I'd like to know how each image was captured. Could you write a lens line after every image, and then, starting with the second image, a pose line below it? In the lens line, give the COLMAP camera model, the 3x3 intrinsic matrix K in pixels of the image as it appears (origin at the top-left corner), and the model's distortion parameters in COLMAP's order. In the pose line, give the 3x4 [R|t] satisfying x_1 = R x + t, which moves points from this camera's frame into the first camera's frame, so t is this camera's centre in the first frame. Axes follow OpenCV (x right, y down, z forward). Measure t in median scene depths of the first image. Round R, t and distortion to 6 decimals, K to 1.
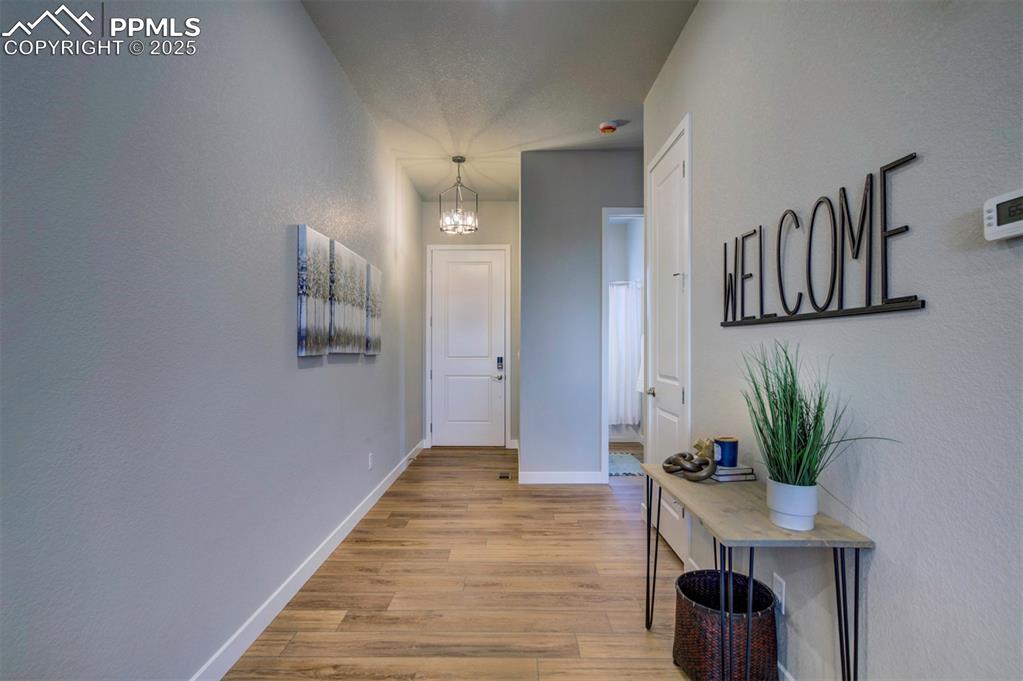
lens RADIAL K [[533.5, 0, 502.7], [0, 533.5, 350.4], [0, 0, 1]] dist [-0.000879, -0.000053]
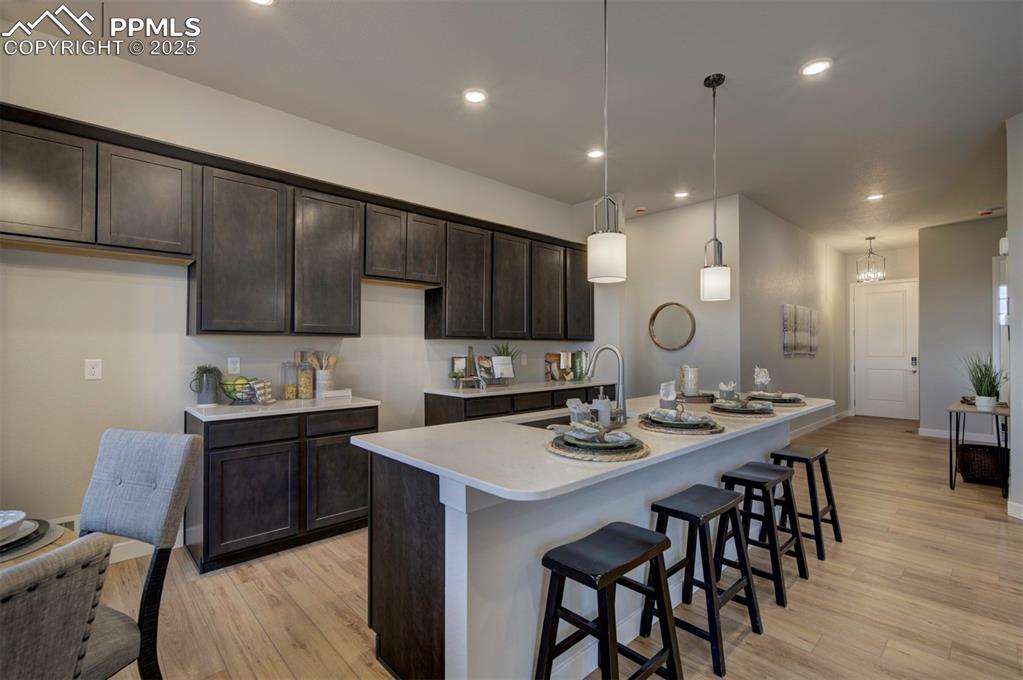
lens RADIAL K [[487.6, 0, 505.0], [0, 487.6, 341.8], [0, 0, 1]] dist [0.005299, 0.000616]
pose [[0.712313, -0.011944, -0.701760, 0.302420], [-0.001521, 0.999827, -0.018561, -0.003203], [0.701860, 0.014289, 0.712171, -1.549800]]
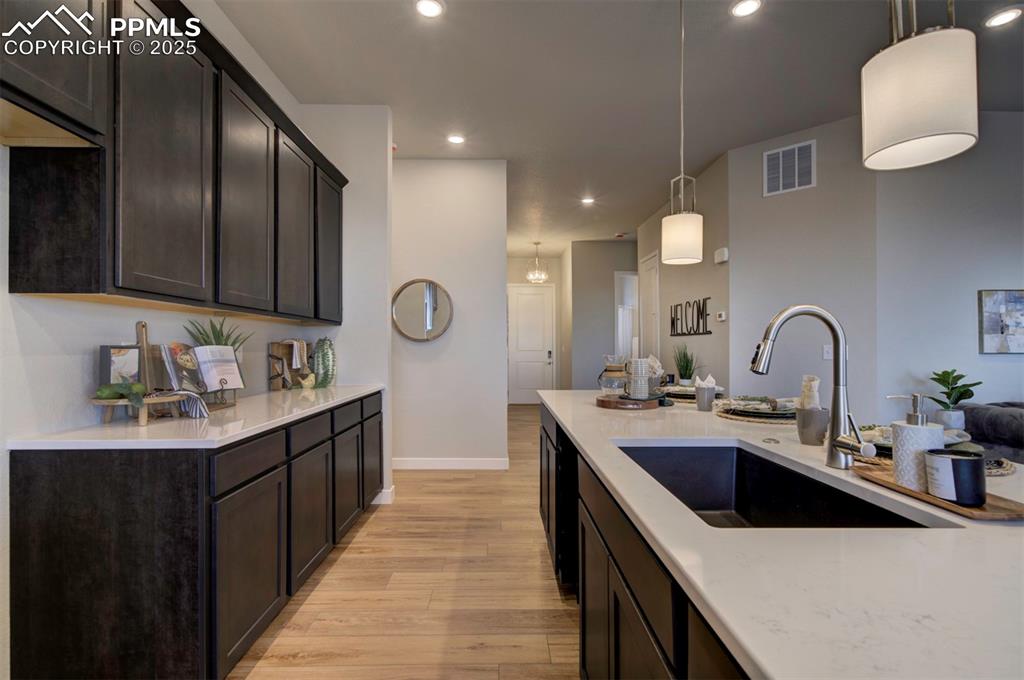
lens RADIAL K [[488.1, 0, 520.2], [0, 488.1, 346.0], [0, 0, 1]] dist [0.005299, 0.000616]
pose [[0.998588, 0.001097, 0.053118, -0.406130], [-0.000696, 0.999971, -0.007572, 0.021437], [-0.053125, 0.007524, 0.998560, -1.207316]]
